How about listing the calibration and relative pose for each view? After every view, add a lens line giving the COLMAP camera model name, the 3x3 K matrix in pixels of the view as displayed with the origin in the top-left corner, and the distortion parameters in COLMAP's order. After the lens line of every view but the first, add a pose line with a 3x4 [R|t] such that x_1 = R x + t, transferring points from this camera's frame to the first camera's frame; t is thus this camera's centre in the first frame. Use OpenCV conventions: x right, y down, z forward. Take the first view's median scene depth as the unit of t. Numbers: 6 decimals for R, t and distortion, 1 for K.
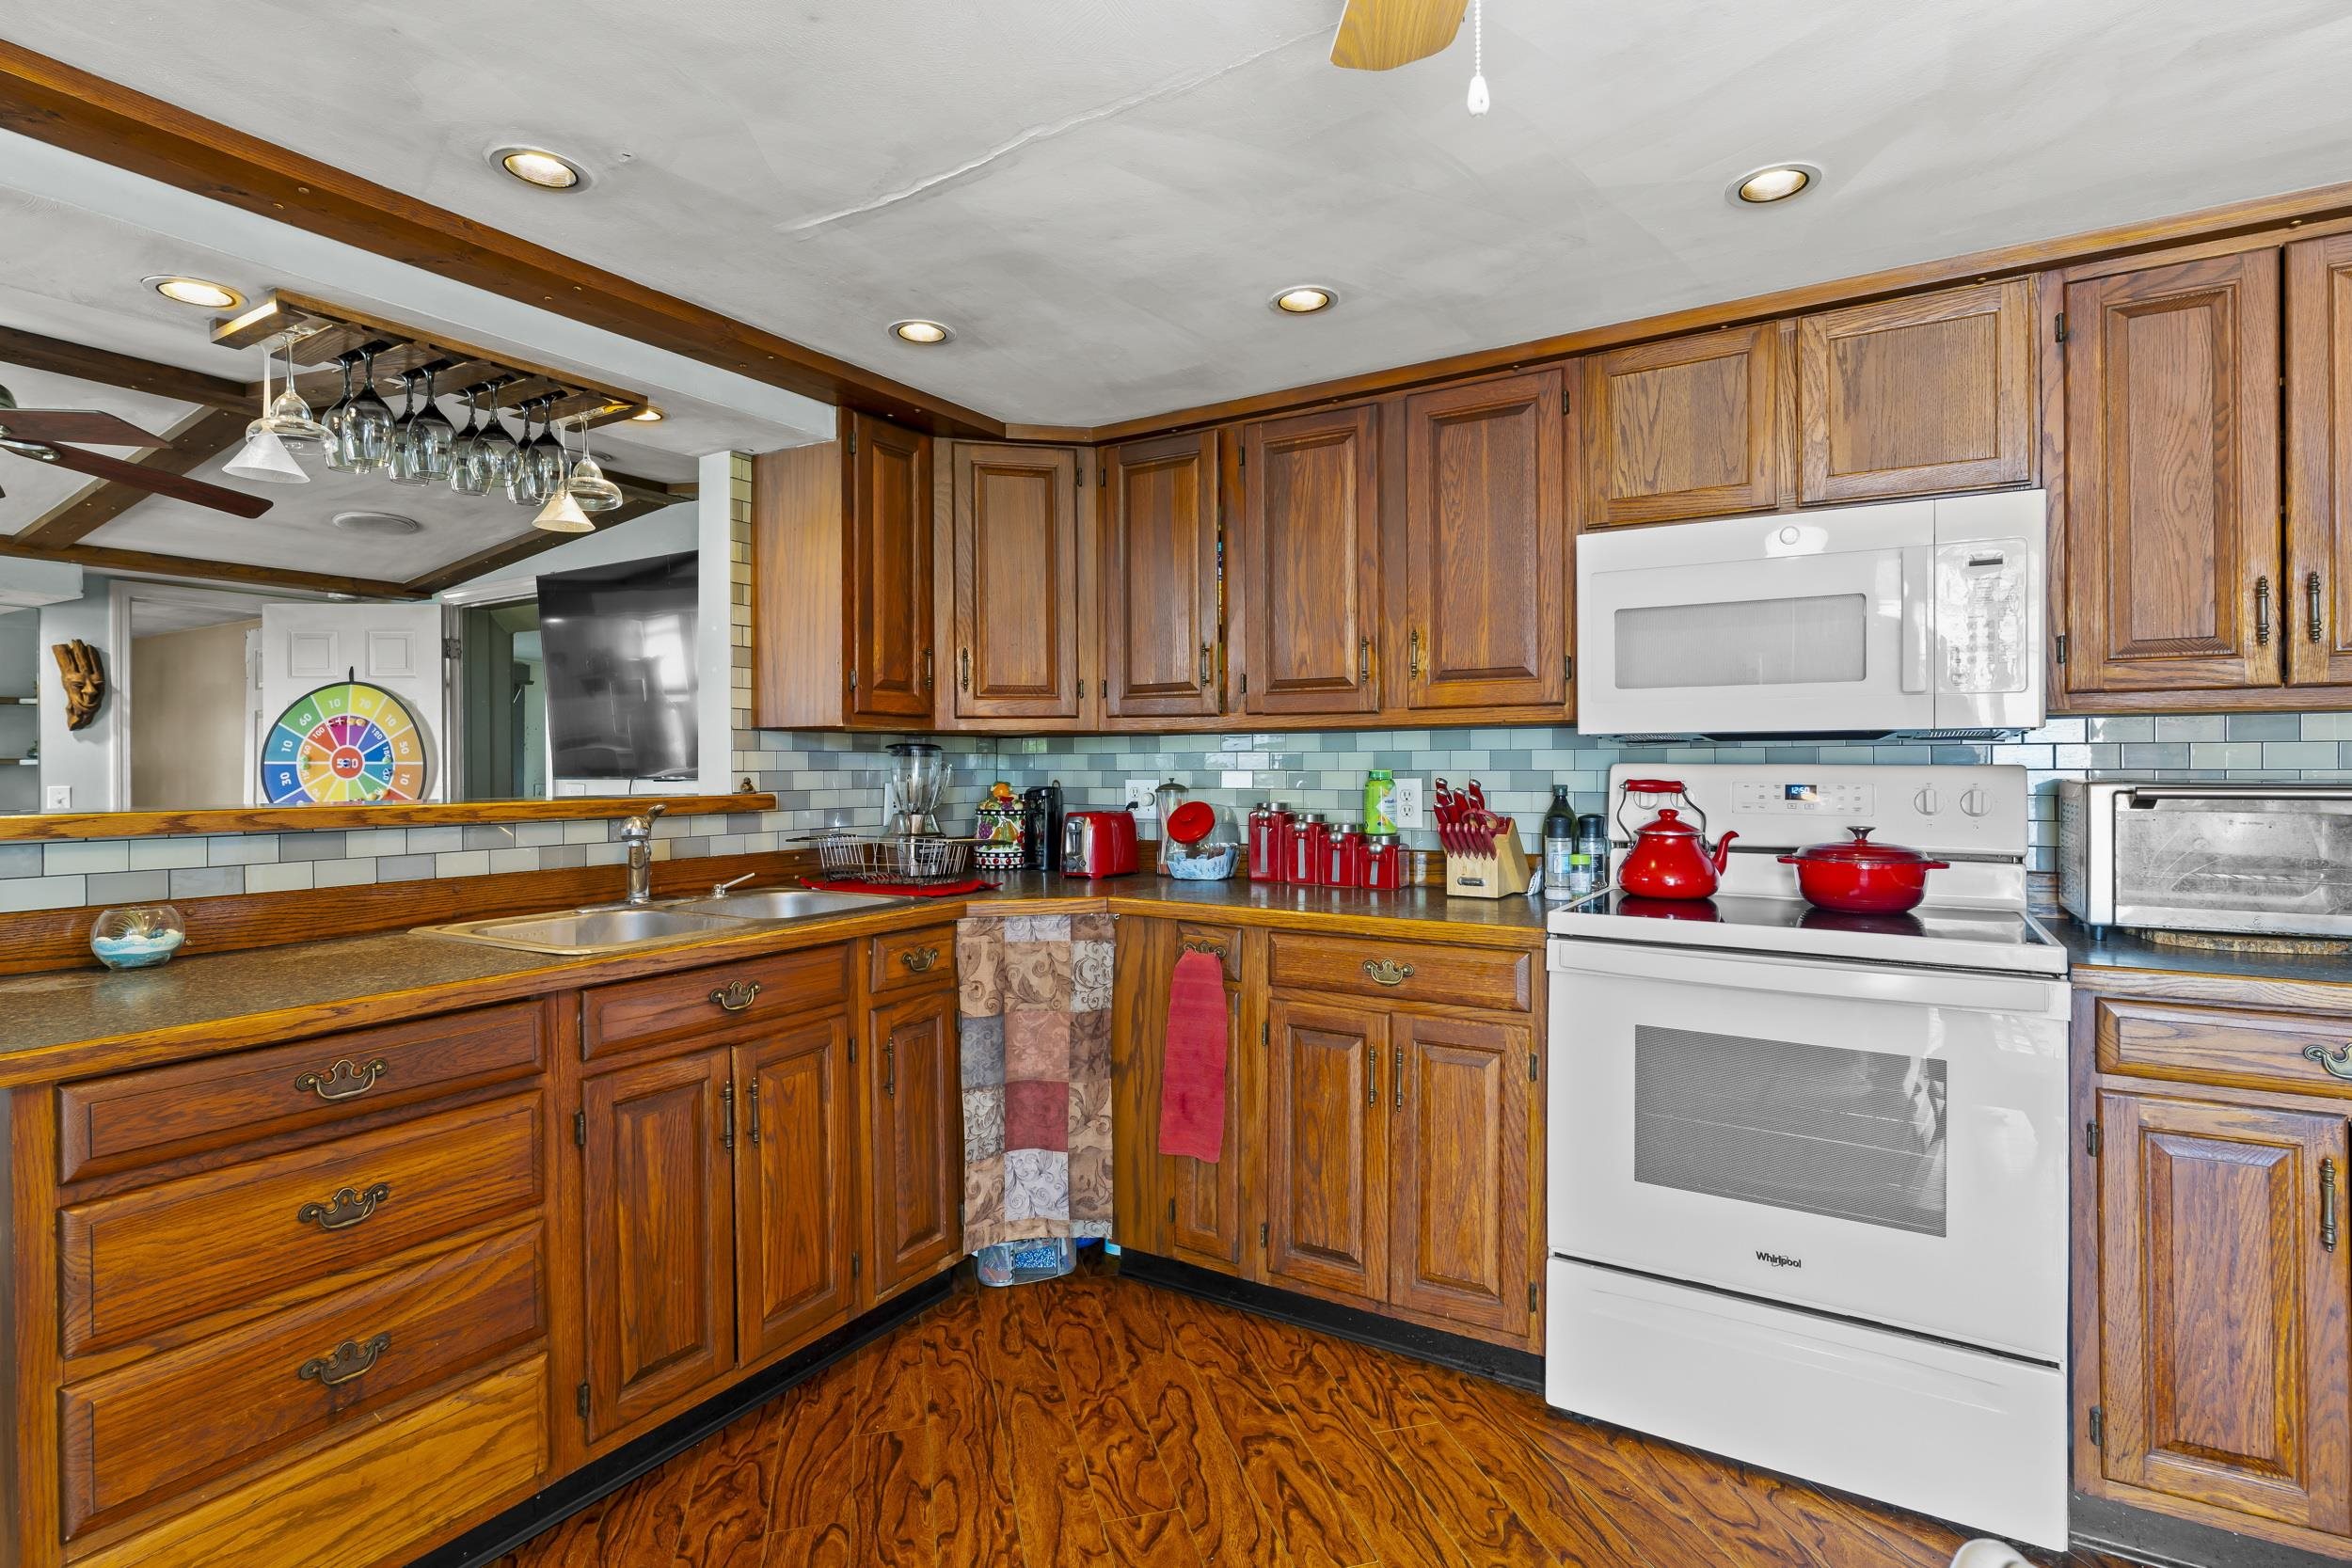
lens RADIAL K [[1146.6, 0, 1181.1], [0, 1146.6, 767.2], [0, 0, 1]] dist [0.000573, 0.000050]
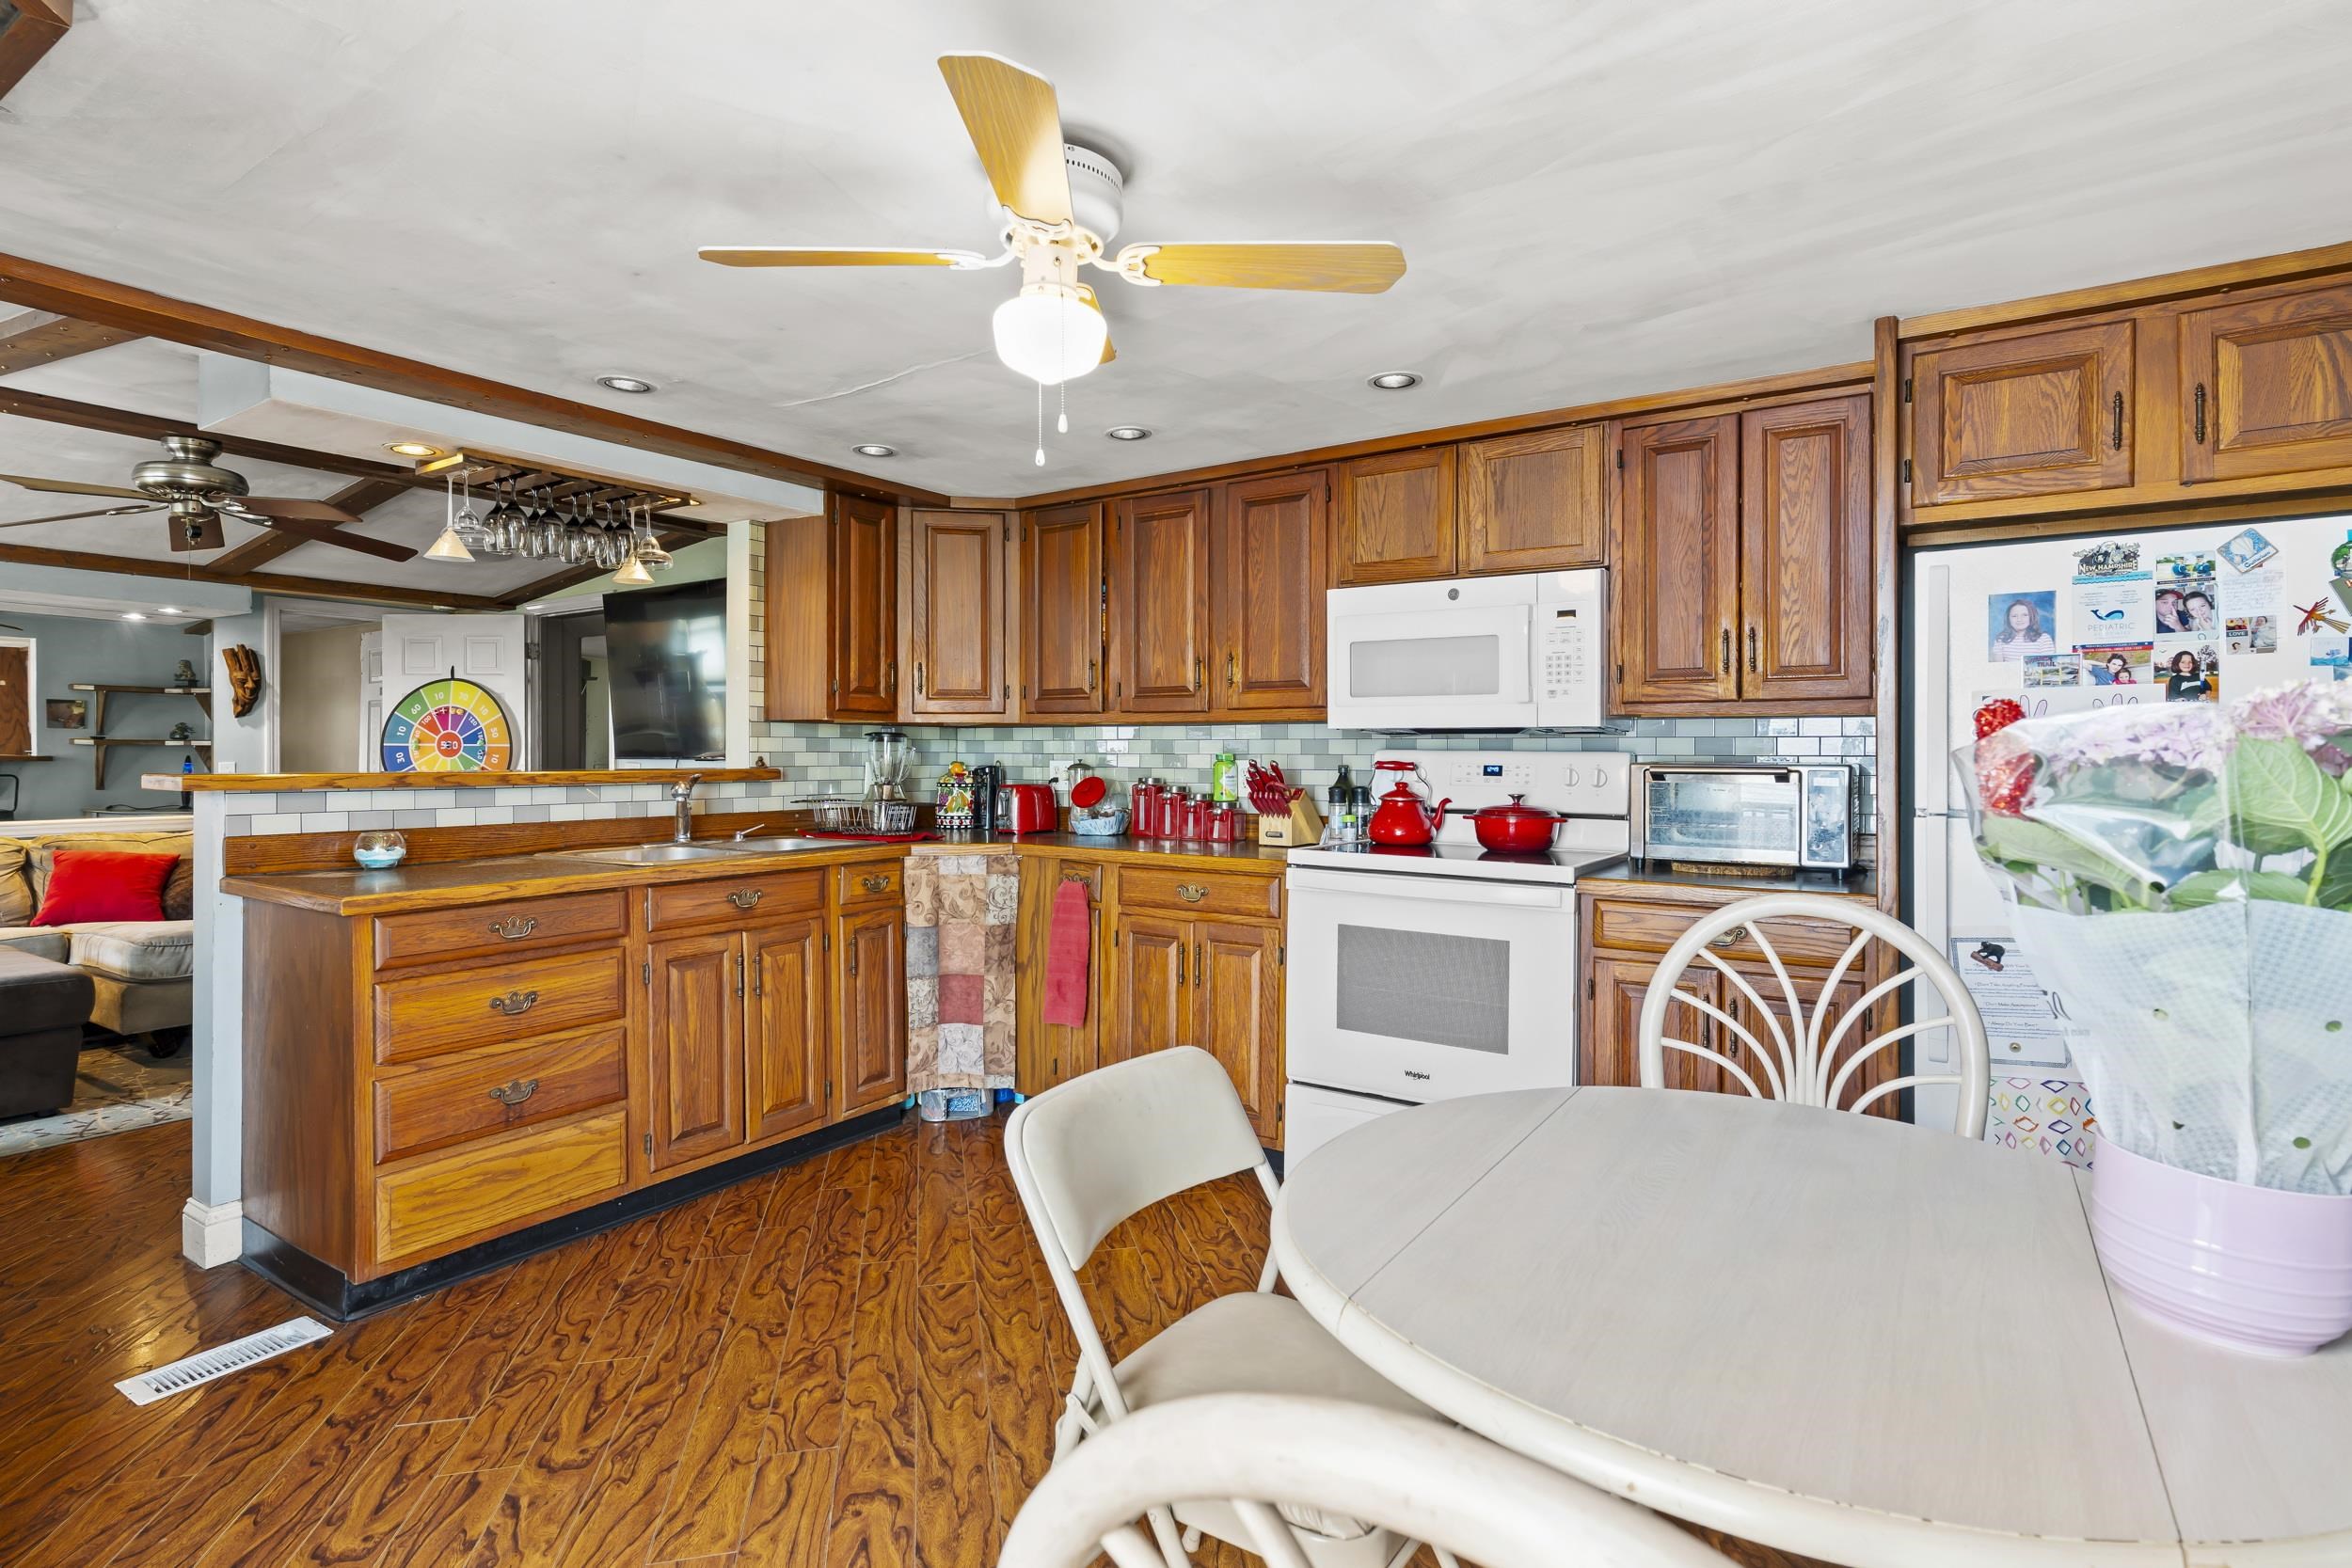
lens RADIAL K [[1164.2, 0, 1178.9], [0, 1164.2, 759.0], [0, 0, 1]] dist [-0.000341, 0.000037]
pose [[0.999225, 0.005992, -0.038911, 0.211997], [-0.005847, 0.999976, 0.003836, 0.004481], [0.038934, -0.003606, 0.999235, -0.449590]]
